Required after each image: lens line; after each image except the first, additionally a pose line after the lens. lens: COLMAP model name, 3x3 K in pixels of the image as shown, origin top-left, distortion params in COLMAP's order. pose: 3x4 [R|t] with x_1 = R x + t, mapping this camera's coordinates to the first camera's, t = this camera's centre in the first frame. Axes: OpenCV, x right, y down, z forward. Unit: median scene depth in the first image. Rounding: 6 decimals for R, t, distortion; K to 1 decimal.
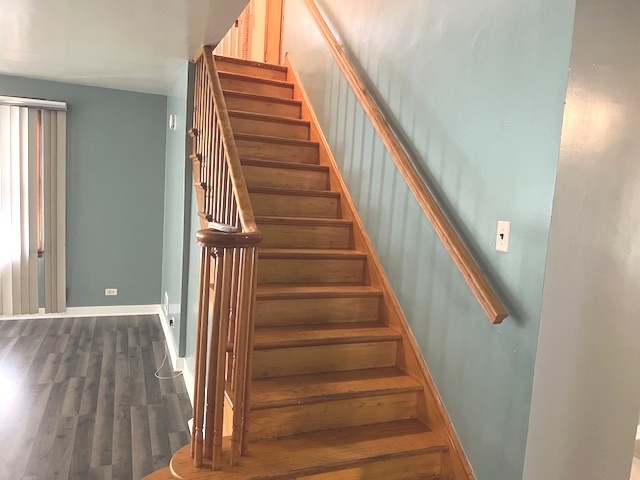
lens RADIAL K [[486.8, 0, 320.0], [0, 486.8, 240.0], [0, 0, 1]] dist [0.041995, -0.002893]
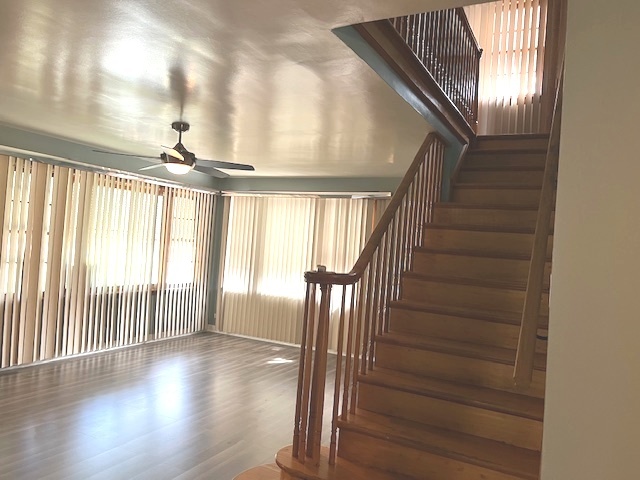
lens RADIAL K [[483.5, 0, 317.5], [0, 483.5, 236.0], [0, 0, 1]] dist [0.034646, -0.007837]
pose [[0.653151, -0.029114, -0.756668, 0.574438], [-0.107152, 0.985652, -0.130418, 0.040681], [0.749608, 0.166261, 0.640660, 0.099735]]
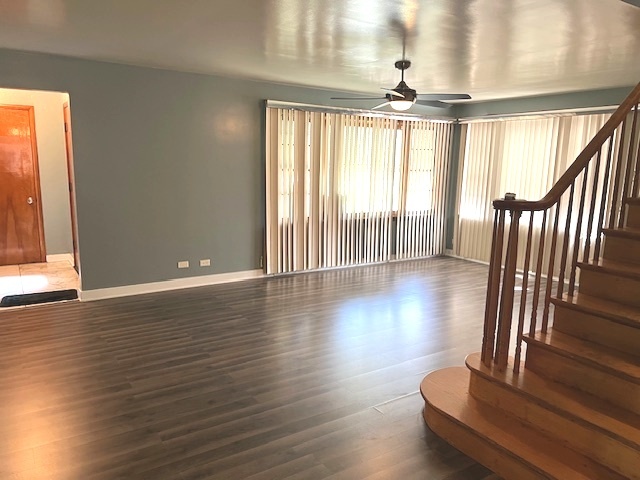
lens RADIAL K [[479.5, 0, 329.7], [0, 479.5, 244.8], [0, 0, 1]] dist [0.055156, -0.092417]
pose [[0.207021, 0.114828, -0.971574, 0.758844], [-0.113835, 0.989170, 0.092651, 0.028442], [0.971691, 0.091418, 0.217851, 0.157696]]
